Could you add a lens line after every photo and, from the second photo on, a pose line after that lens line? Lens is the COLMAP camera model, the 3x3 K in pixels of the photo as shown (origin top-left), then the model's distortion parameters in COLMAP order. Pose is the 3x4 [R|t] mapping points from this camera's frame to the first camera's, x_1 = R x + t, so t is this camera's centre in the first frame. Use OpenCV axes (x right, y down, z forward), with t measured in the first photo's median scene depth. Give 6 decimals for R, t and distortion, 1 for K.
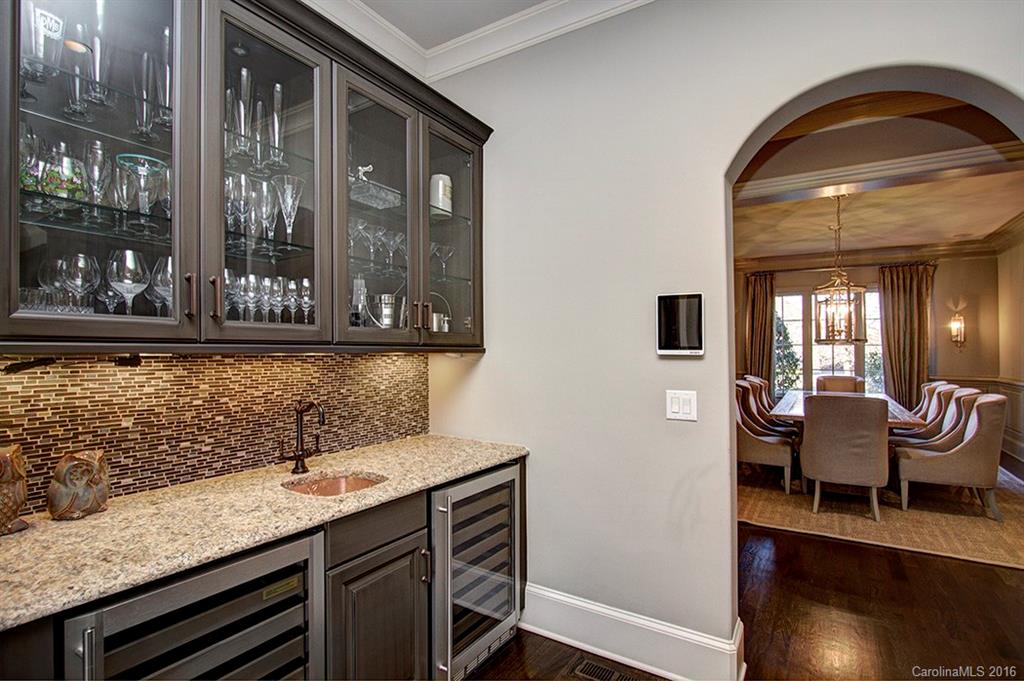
lens RADIAL K [[481.6, 0, 522.3], [0, 481.6, 344.3], [0, 0, 1]] dist [-0.014048, -0.000947]
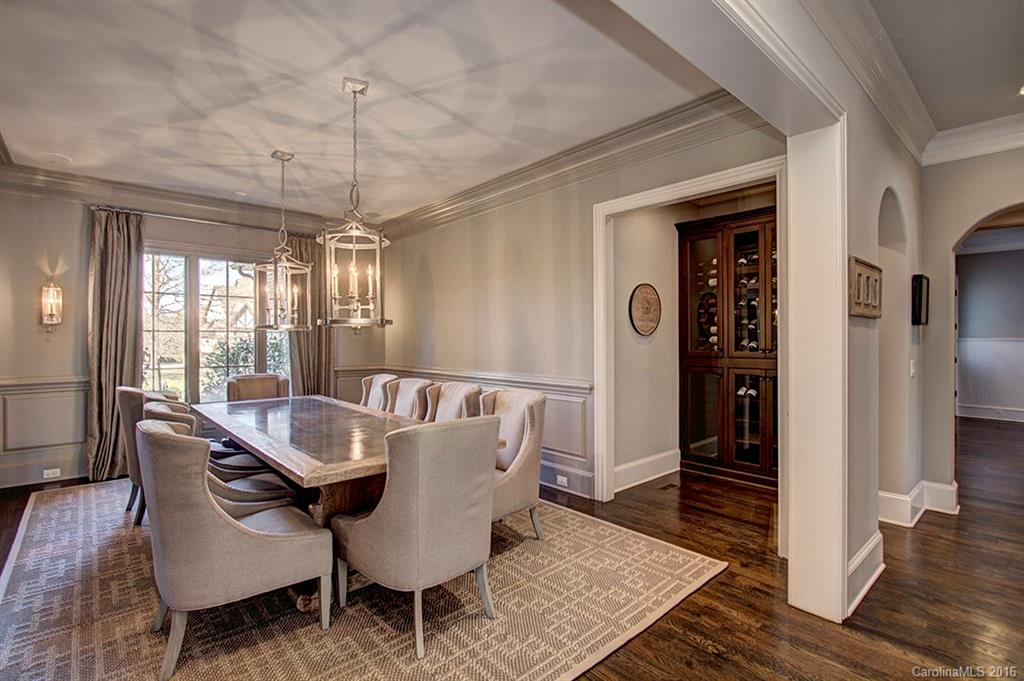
lens RADIAL K [[481.6, 0, 503.5], [0, 481.6, 342.7], [0, 0, 1]] dist [-0.014048, -0.000947]
pose [[0.291101, -0.012002, 0.956617, 0.078018], [-0.008214, 0.999853, 0.015044, 0.003222], [-0.956657, -0.012237, 0.290960, 0.398729]]
